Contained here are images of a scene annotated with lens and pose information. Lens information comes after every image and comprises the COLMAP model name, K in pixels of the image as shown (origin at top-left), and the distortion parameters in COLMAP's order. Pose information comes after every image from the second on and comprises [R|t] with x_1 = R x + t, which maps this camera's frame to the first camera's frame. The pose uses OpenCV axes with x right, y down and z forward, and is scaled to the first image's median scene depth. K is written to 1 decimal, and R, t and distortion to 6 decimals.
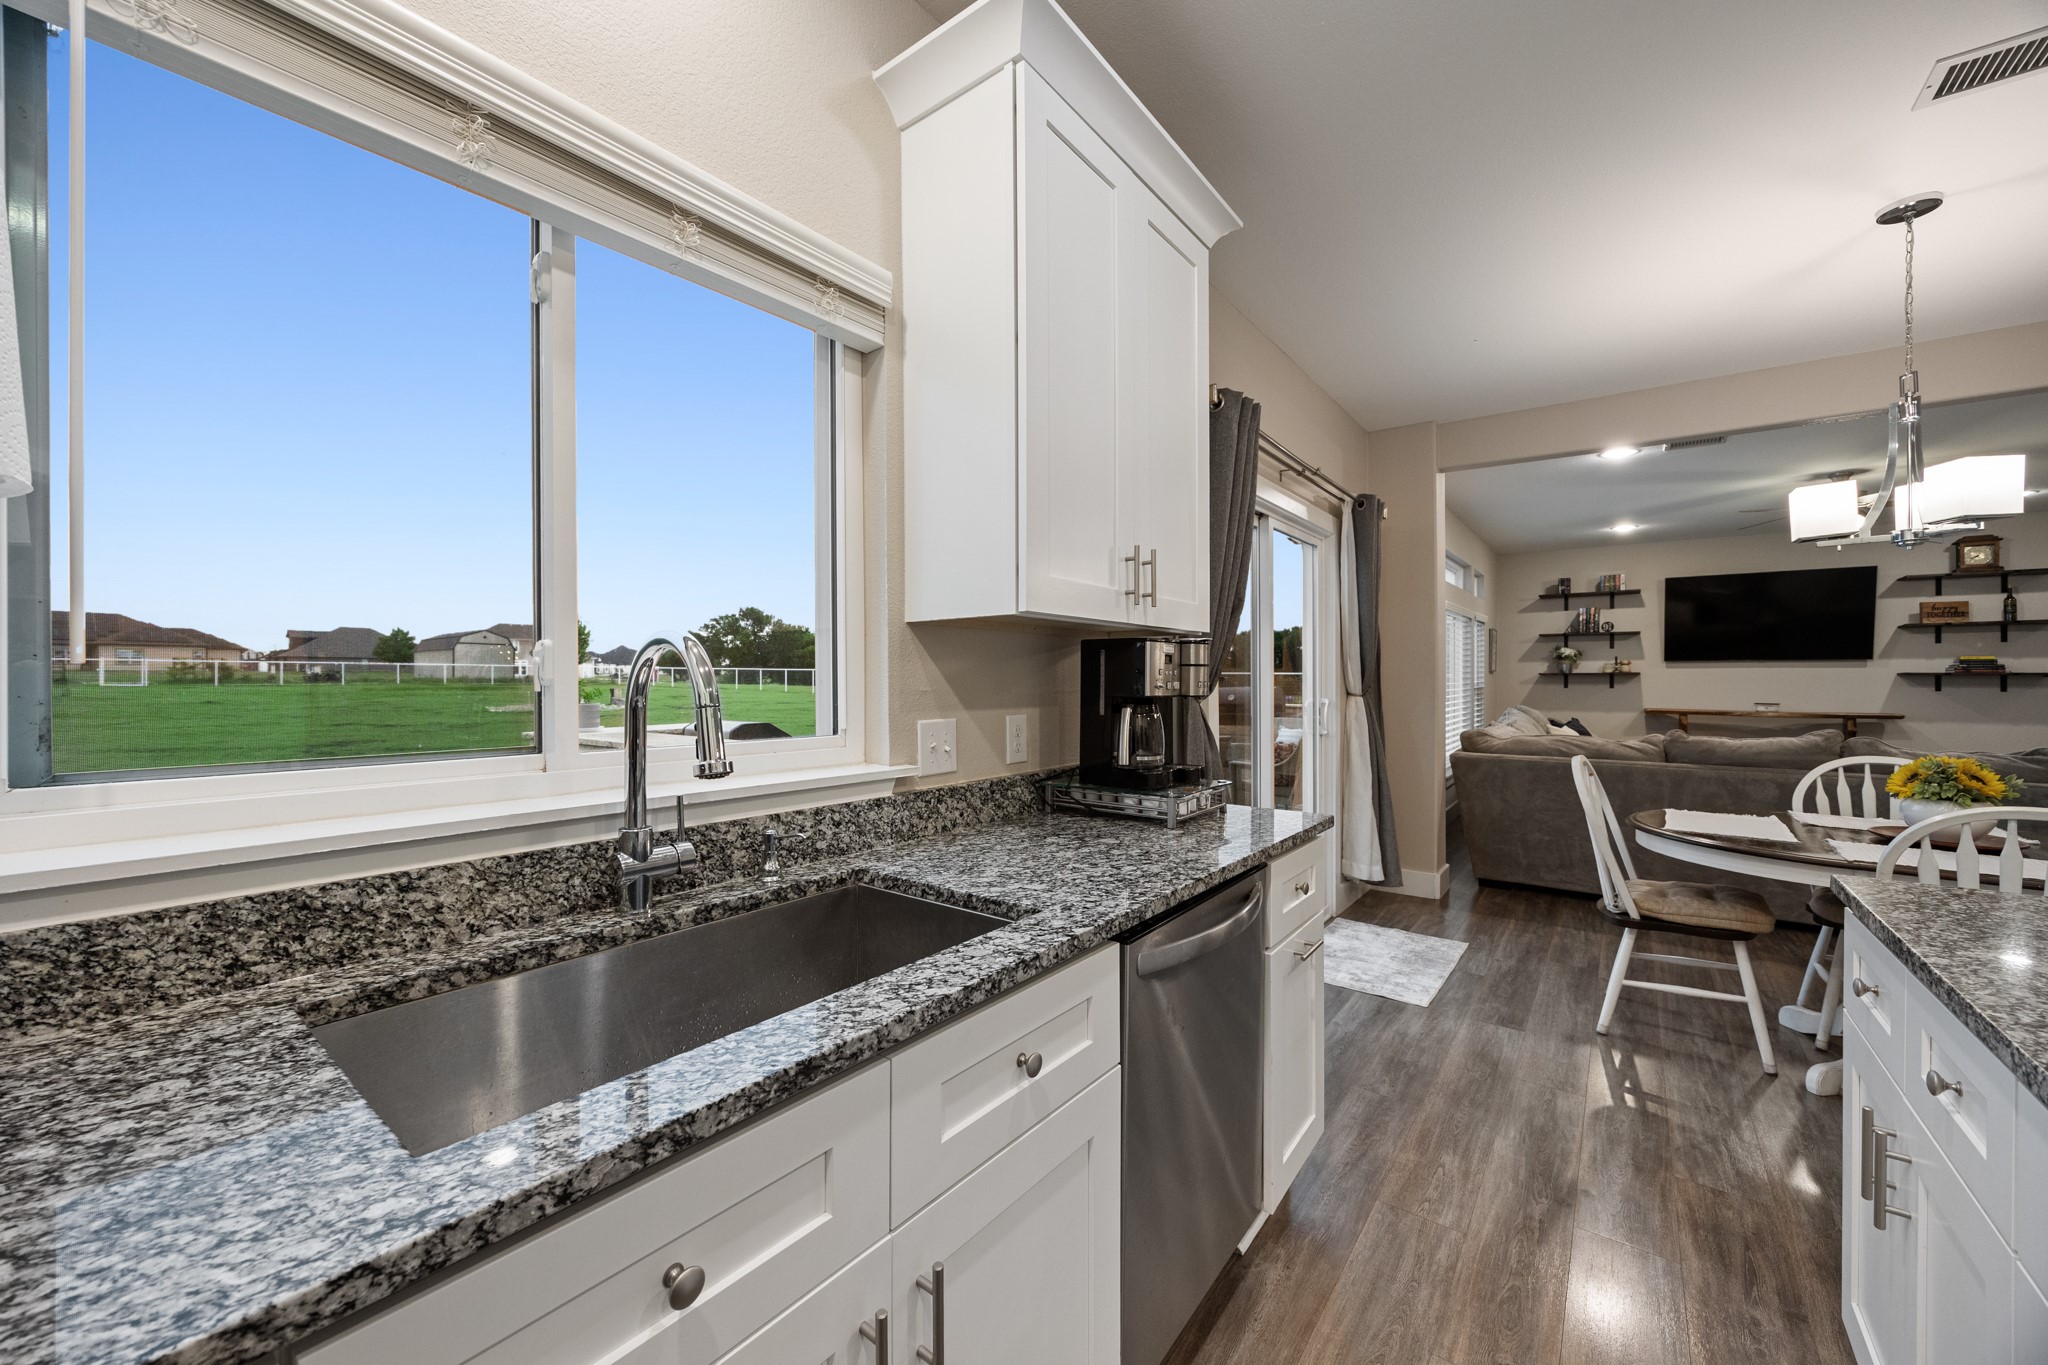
lens RADIAL K [[783.9, 0, 1028.7], [0, 783.9, 682.9], [0, 0, 1]] dist [0.000725, -0.000646]
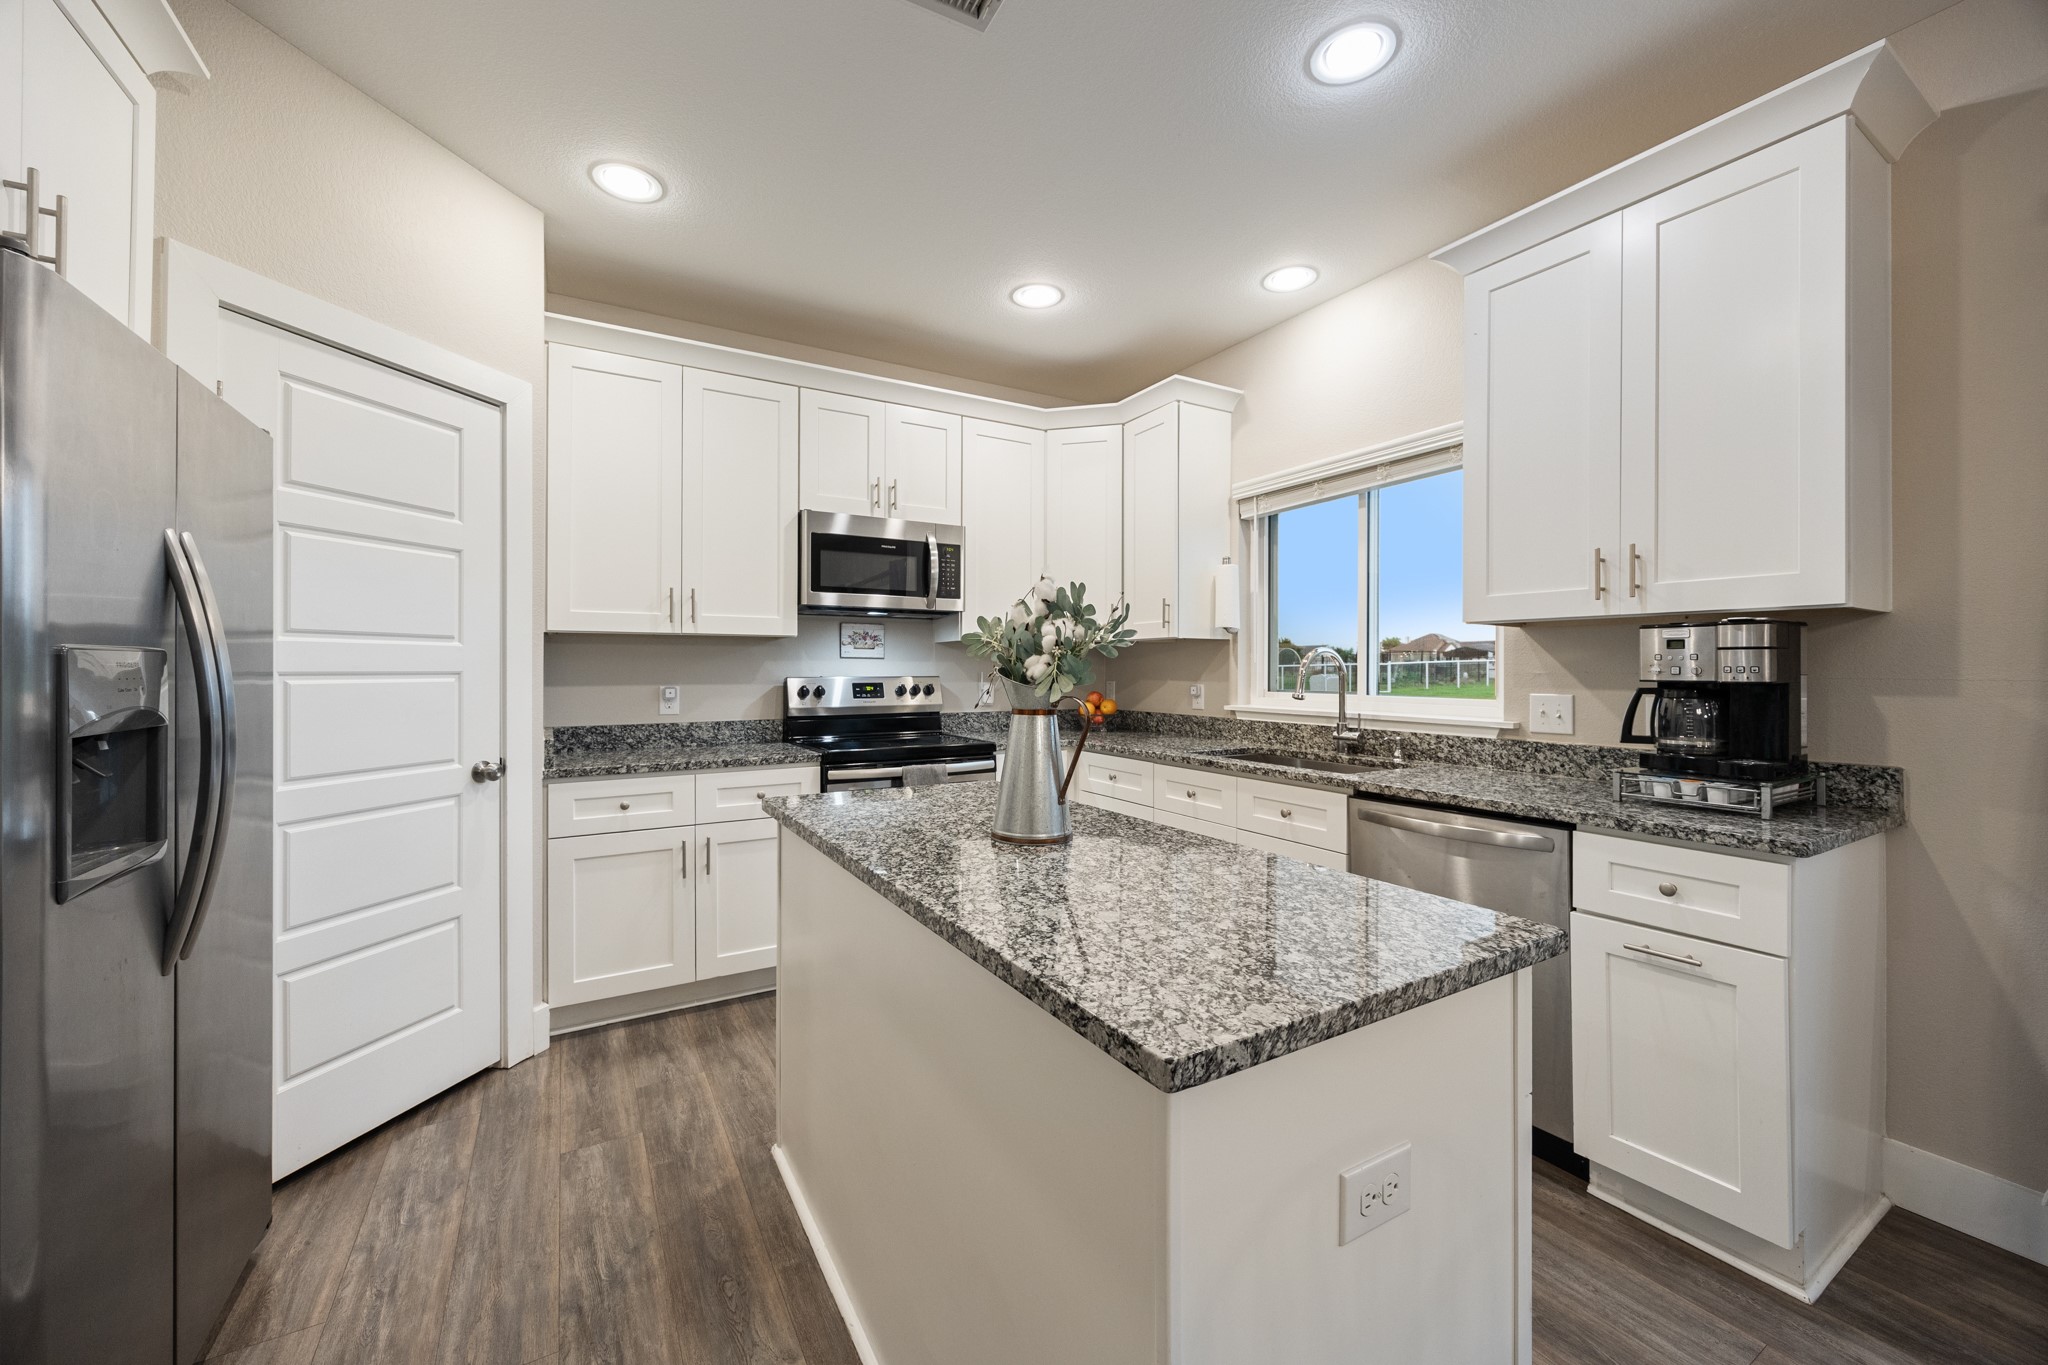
lens RADIAL K [[790.3, 0, 1029.9], [0, 790.3, 664.3], [0, 0, 1]] dist [0.001406, 0.000274]
pose [[-0.375078, -0.006548, -0.926970, 0.389363], [-0.004608, 0.999976, -0.005199, 0.001202], [0.926982, 0.002321, -0.375099, 0.168815]]
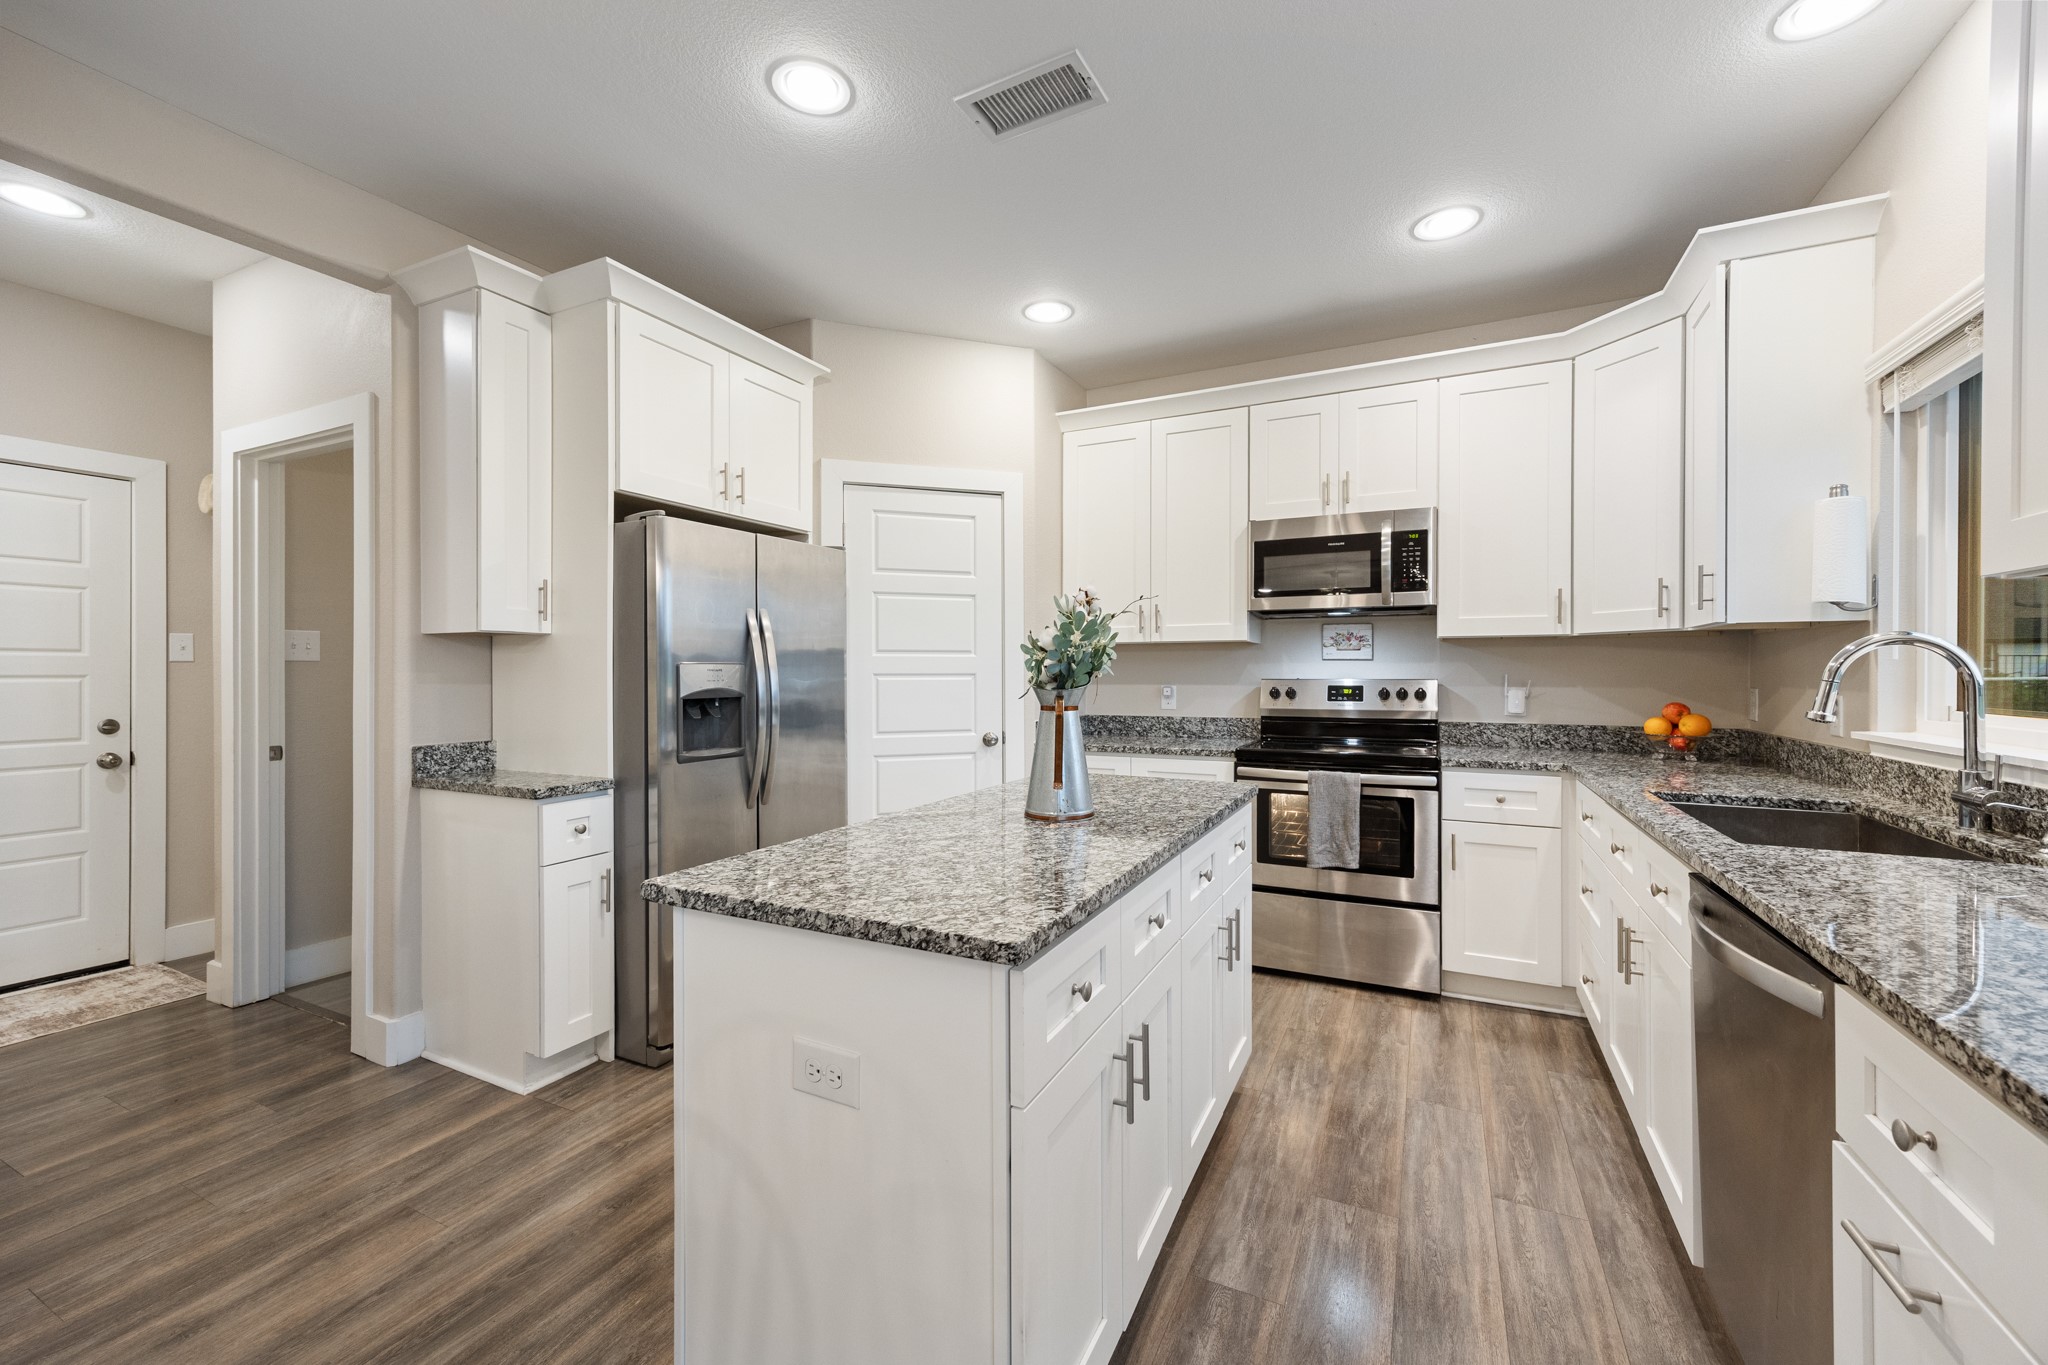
lens RADIAL K [[816.6, 0, 1026.1], [0, 816.6, 675.8], [0, 0, 1]] dist [0.006839, -0.000136]
pose [[-0.982161, 0.001323, -0.188035, 0.238722], [-0.000414, 0.999958, 0.009197, 0.000341], [0.188039, 0.009111, -0.982119, 0.351686]]
